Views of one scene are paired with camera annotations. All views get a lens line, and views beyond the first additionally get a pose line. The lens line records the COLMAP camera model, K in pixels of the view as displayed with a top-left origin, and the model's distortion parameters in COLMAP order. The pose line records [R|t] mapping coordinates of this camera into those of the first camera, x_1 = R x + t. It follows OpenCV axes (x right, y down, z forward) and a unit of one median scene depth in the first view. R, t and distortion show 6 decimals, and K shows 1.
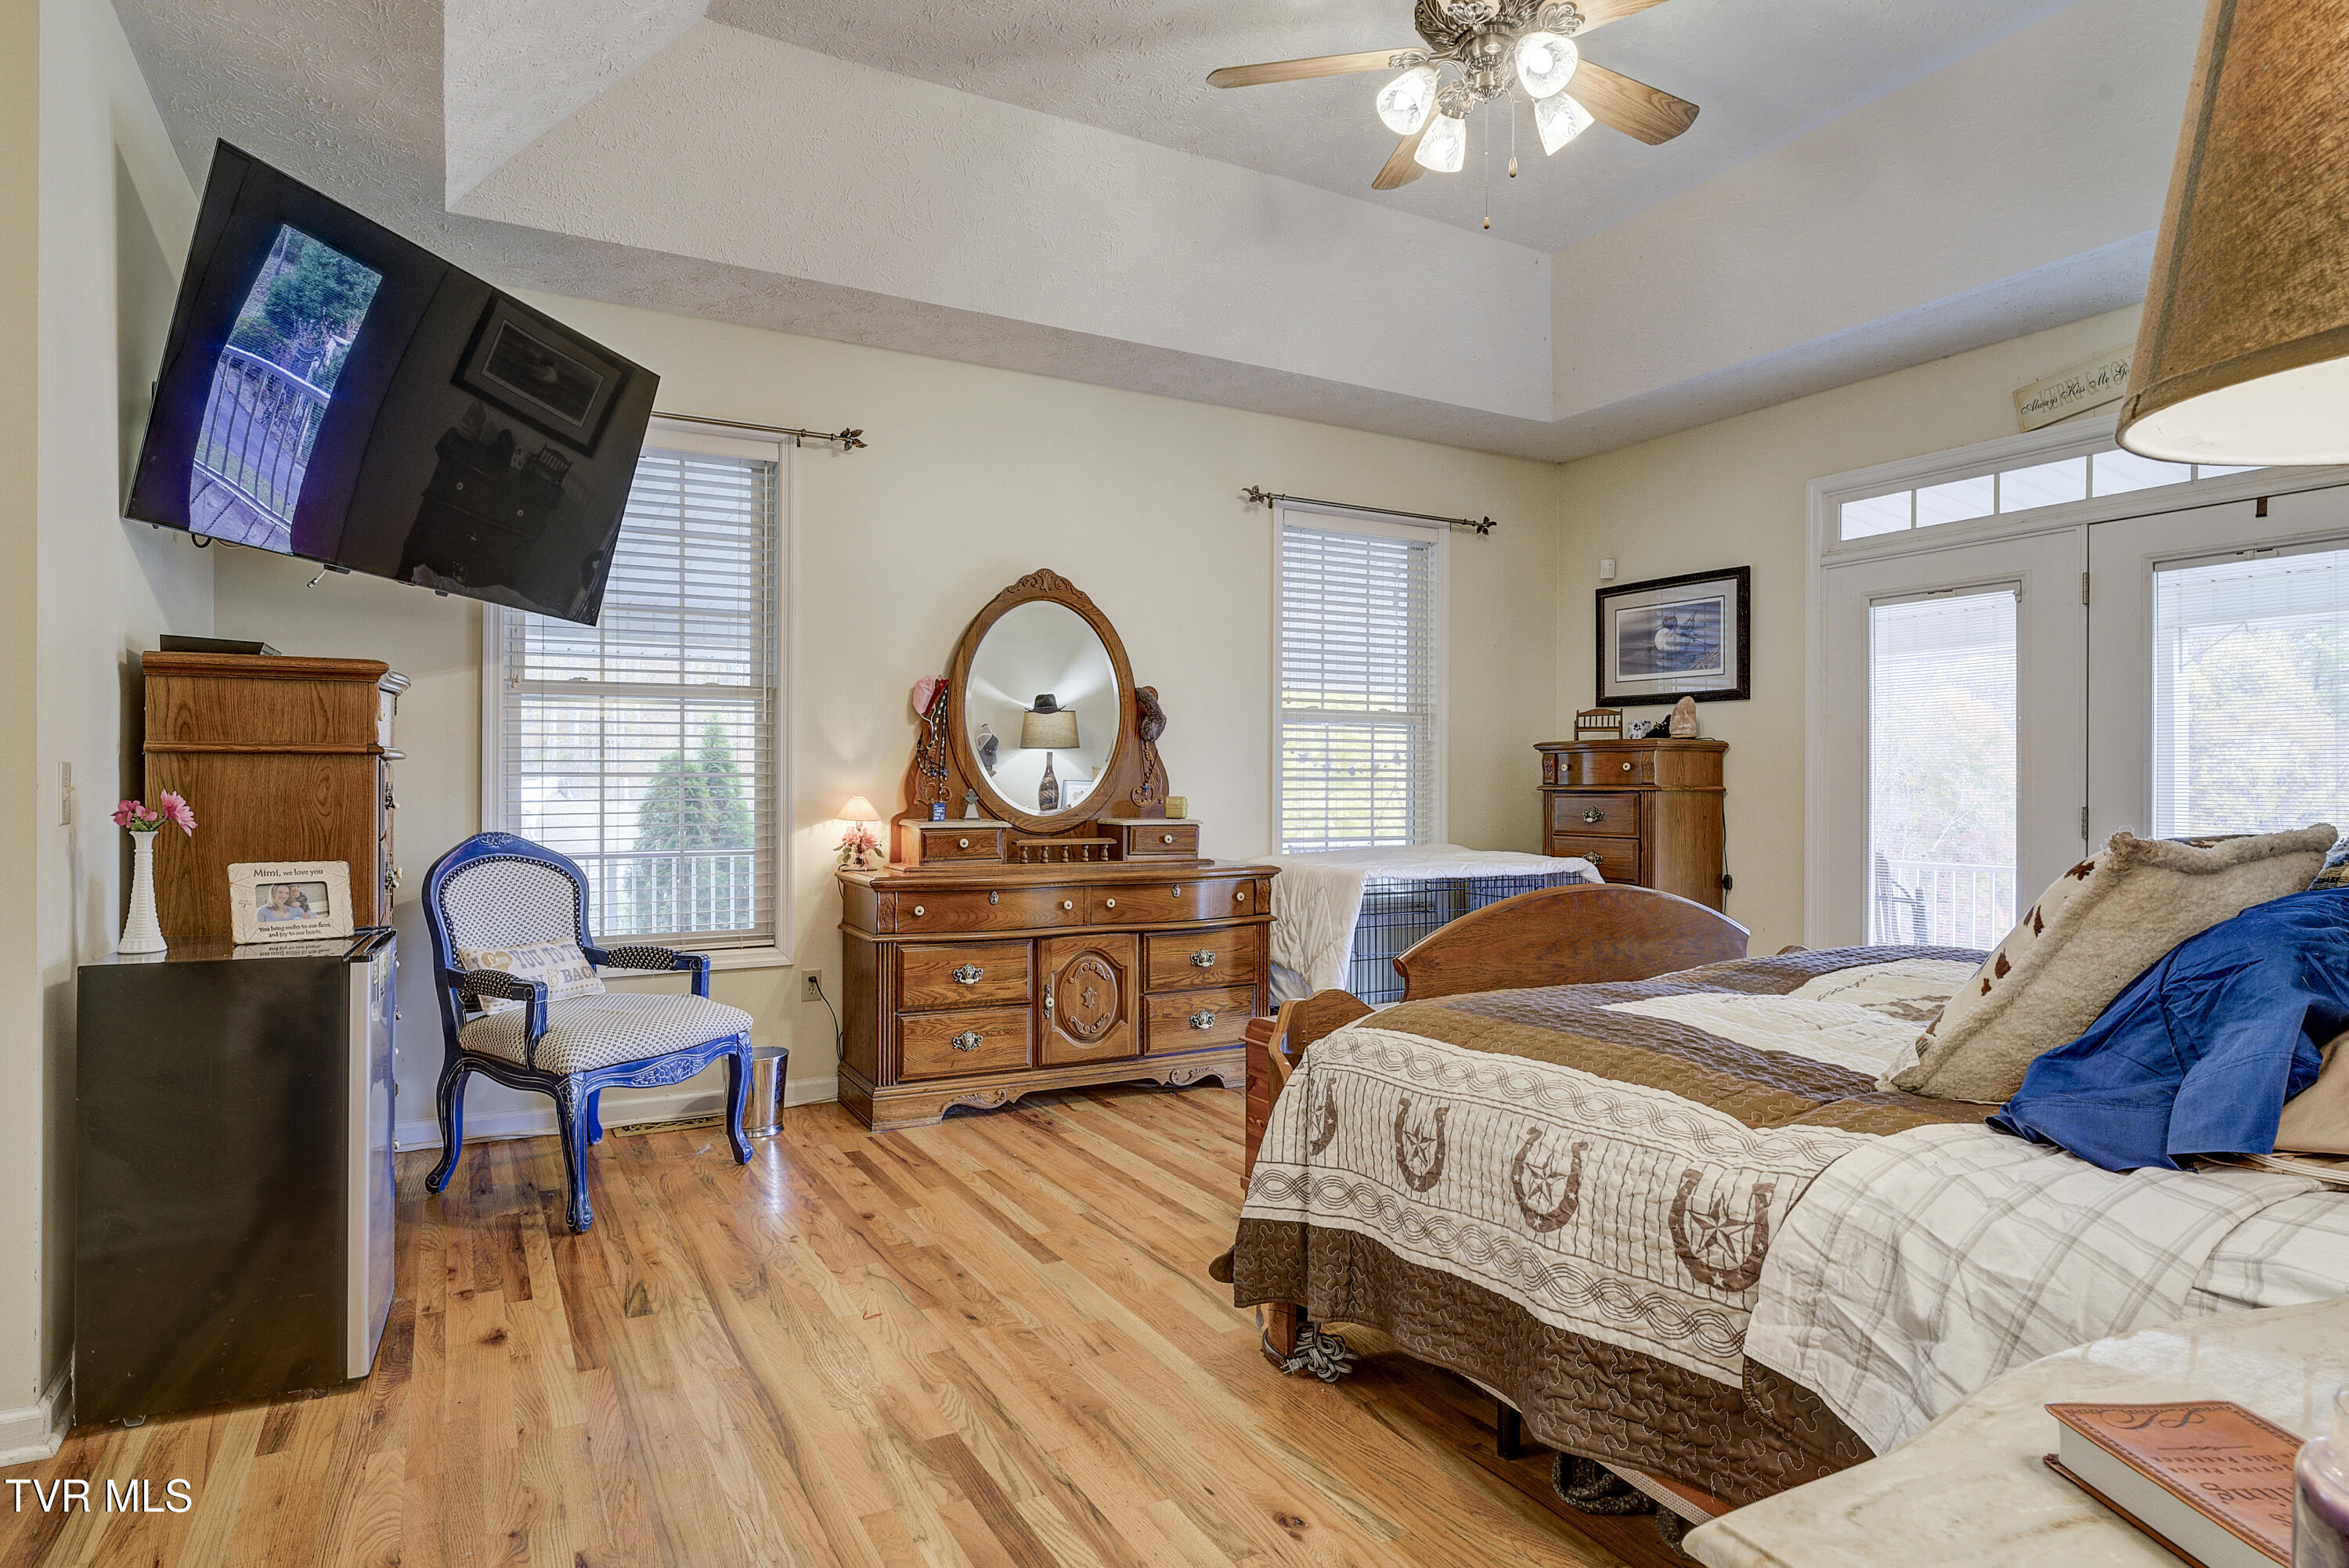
lens RADIAL K [[1257.8, 0, 1174.5], [0, 1257.8, 784.0], [0, 0, 1]] dist [-0.001505, -0.000737]
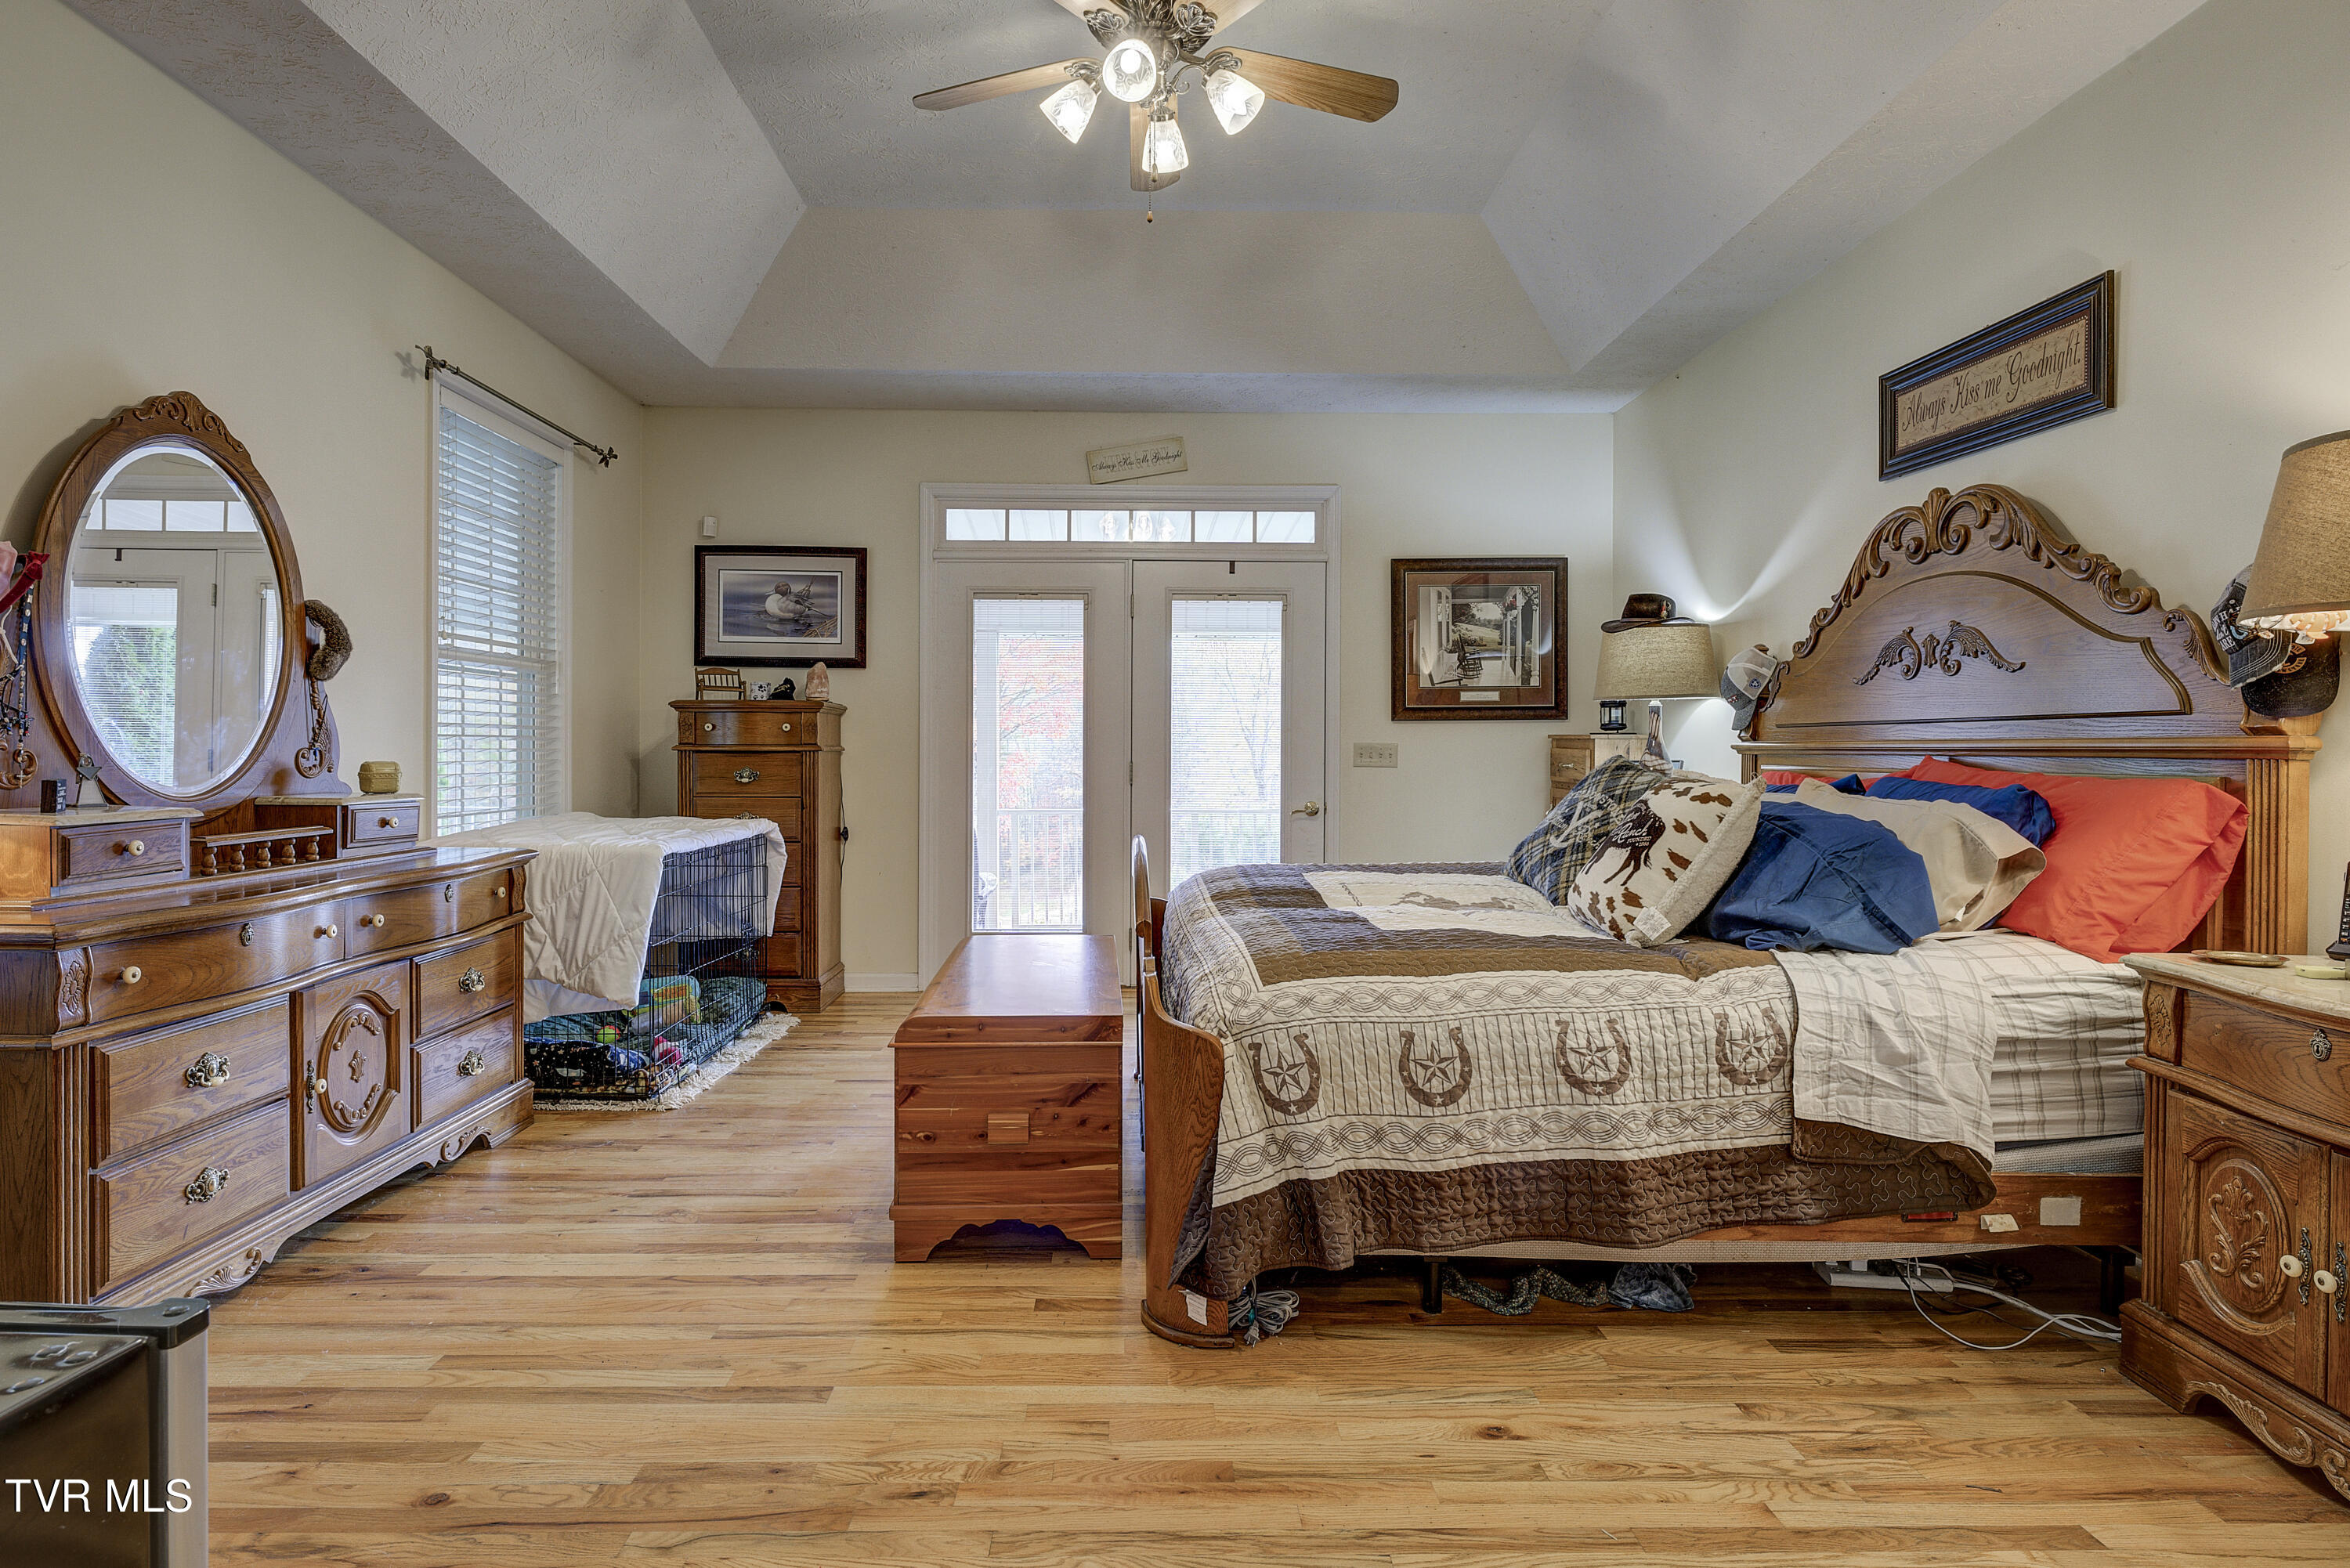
lens RADIAL K [[1276.3, 0, 874.6], [0, 1276.3, 759.5], [0, 0, 1]] dist [-0.002748, -0.001883]
pose [[0.486859, -0.010747, 0.873414, -0.580078], [-0.003278, 0.999895, 0.014131, -0.002662], [-0.873474, -0.009743, 0.486773, 0.486594]]
